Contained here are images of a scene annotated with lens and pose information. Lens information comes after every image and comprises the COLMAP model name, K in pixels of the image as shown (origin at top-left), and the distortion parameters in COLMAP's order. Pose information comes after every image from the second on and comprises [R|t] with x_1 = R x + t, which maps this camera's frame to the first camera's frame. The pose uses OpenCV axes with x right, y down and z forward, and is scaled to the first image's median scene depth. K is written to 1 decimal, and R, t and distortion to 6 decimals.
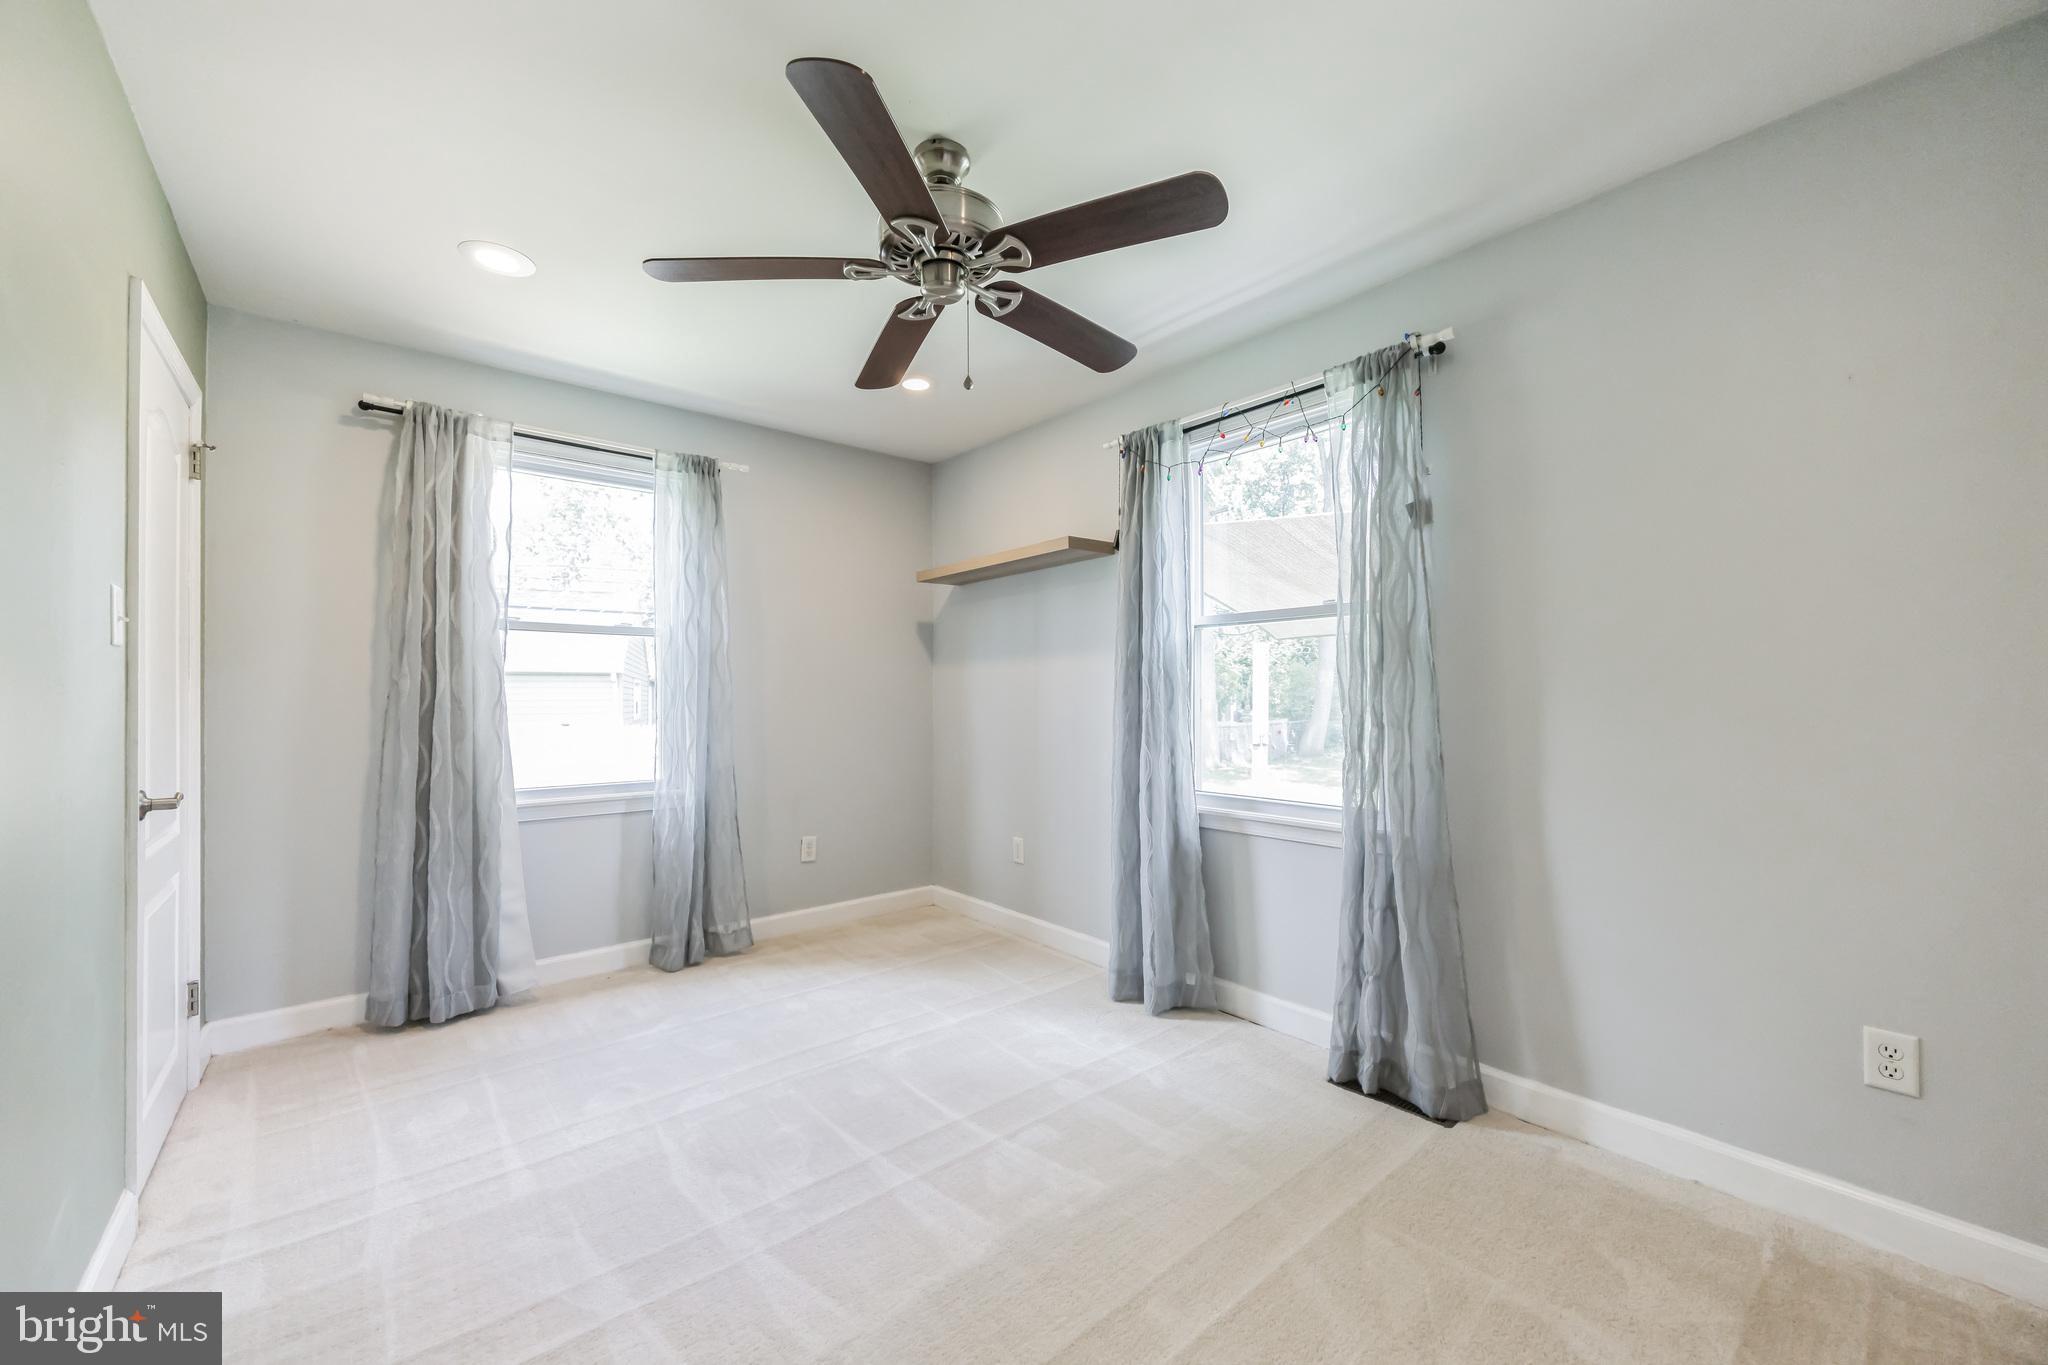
lens RADIAL K [[784.9, 0, 1027.8], [0, 784.9, 687.7], [0, 0, 1]] dist [0.000101, -0.000154]
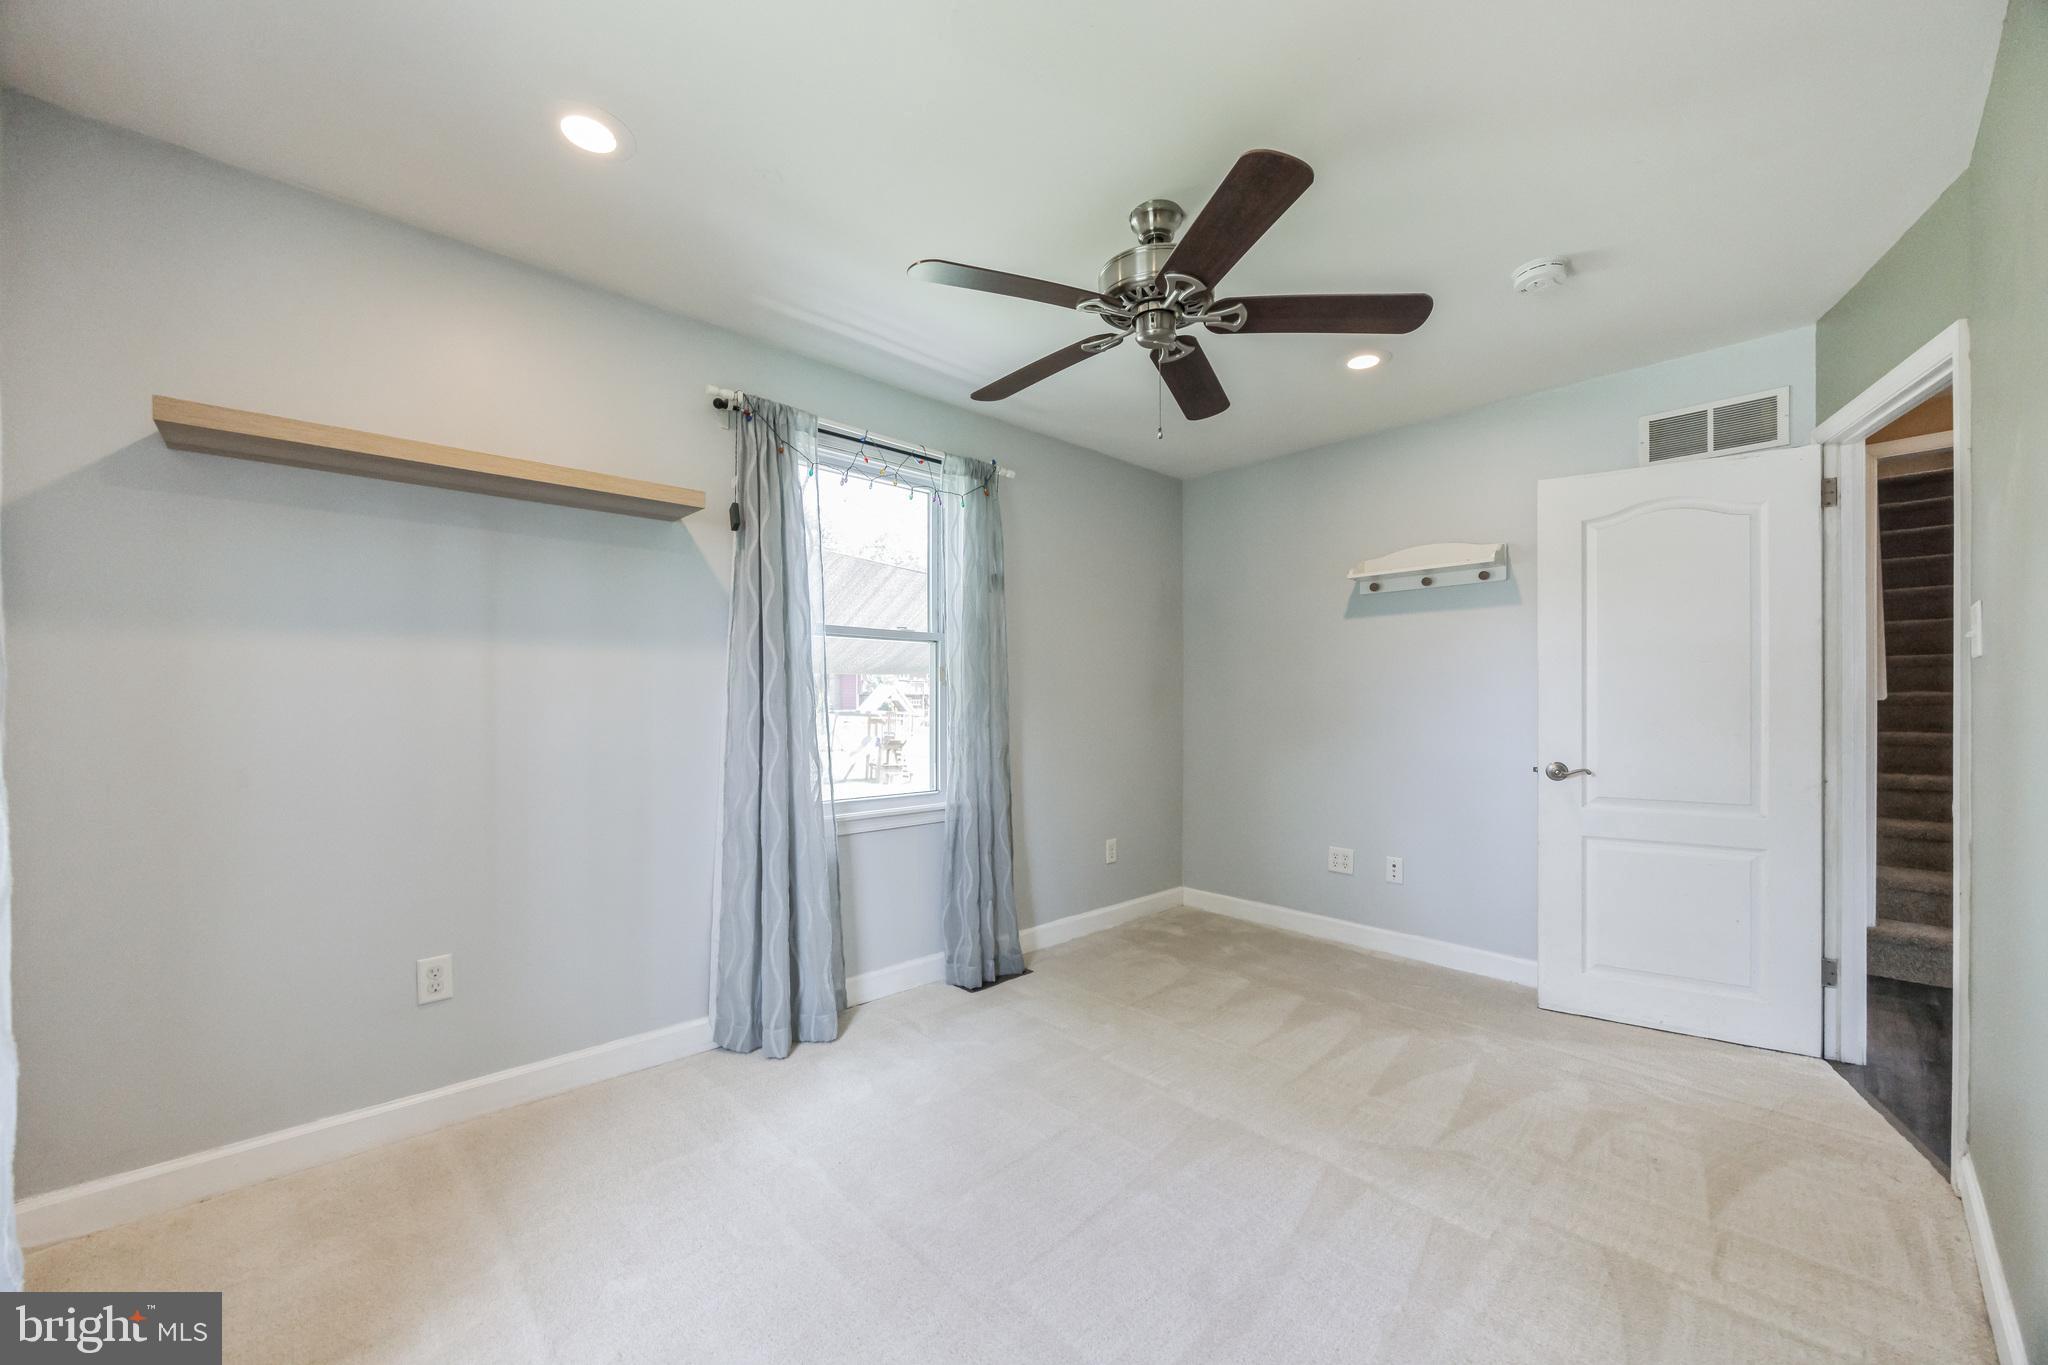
lens RADIAL K [[791.2, 0, 1013.6], [0, 791.2, 698.1], [0, 0, 1]] dist [0.000182, -0.000005]
pose [[-0.045927, 0.010279, 0.998892, -0.860807], [-0.008382, 0.999908, -0.010675, 0.012544], [-0.998910, -0.008863, -0.045837, 0.880183]]
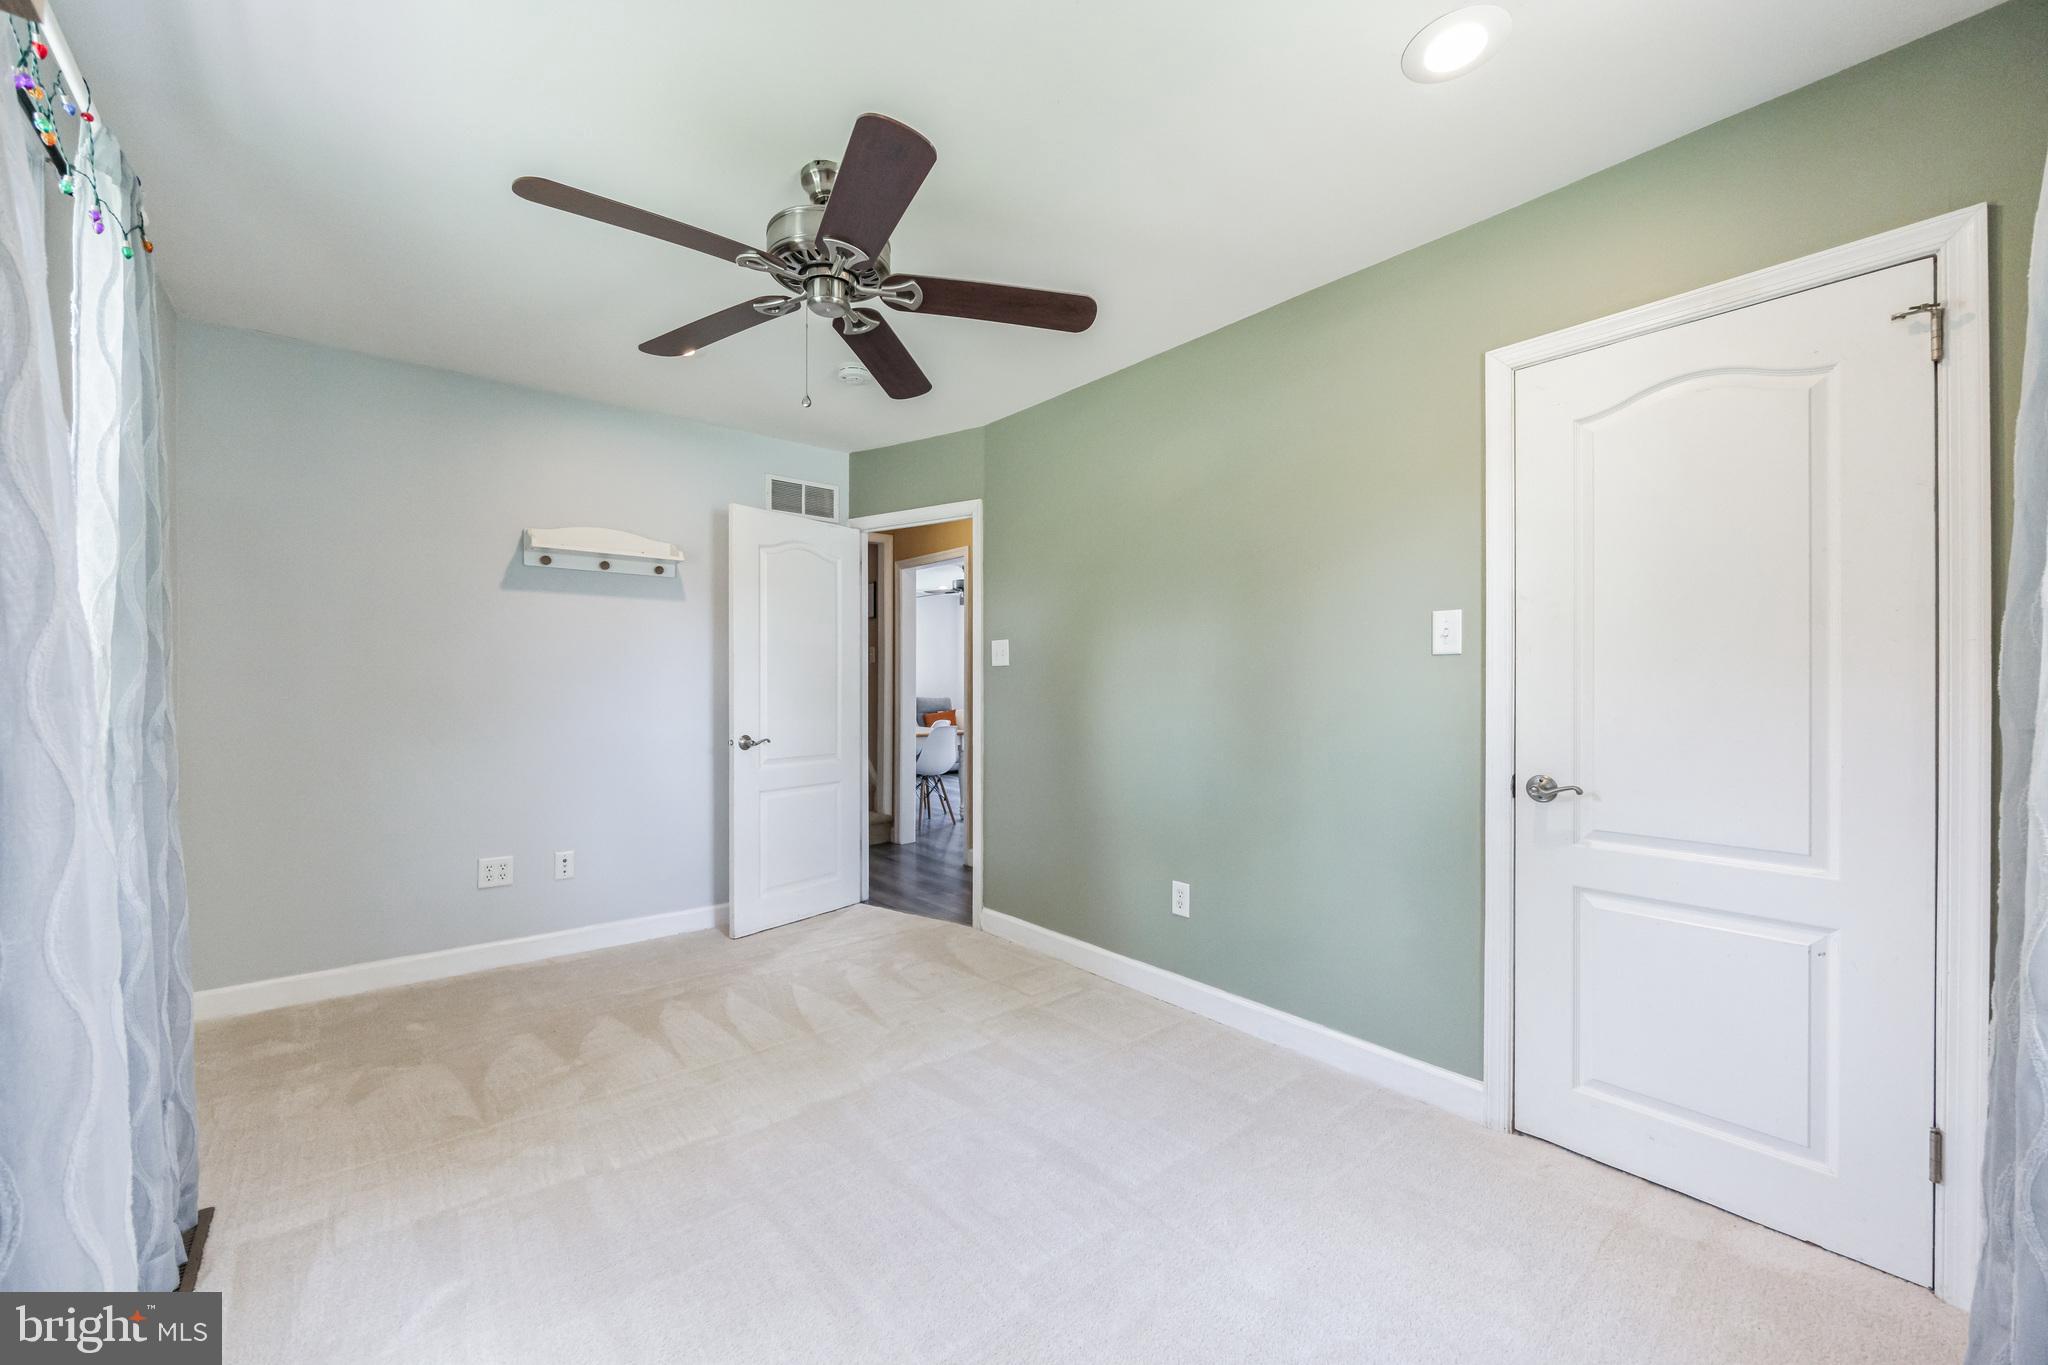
lens RADIAL K [[784.9, 0, 1027.8], [0, 784.9, 687.7], [0, 0, 1]] dist [0.000101, -0.000154]
pose [[-0.999998, 0.001799, 0.000458, -0.262594], [0.001796, 0.999972, -0.007267, 0.011945], [-0.000471, -0.007266, -0.999973, 1.447082]]
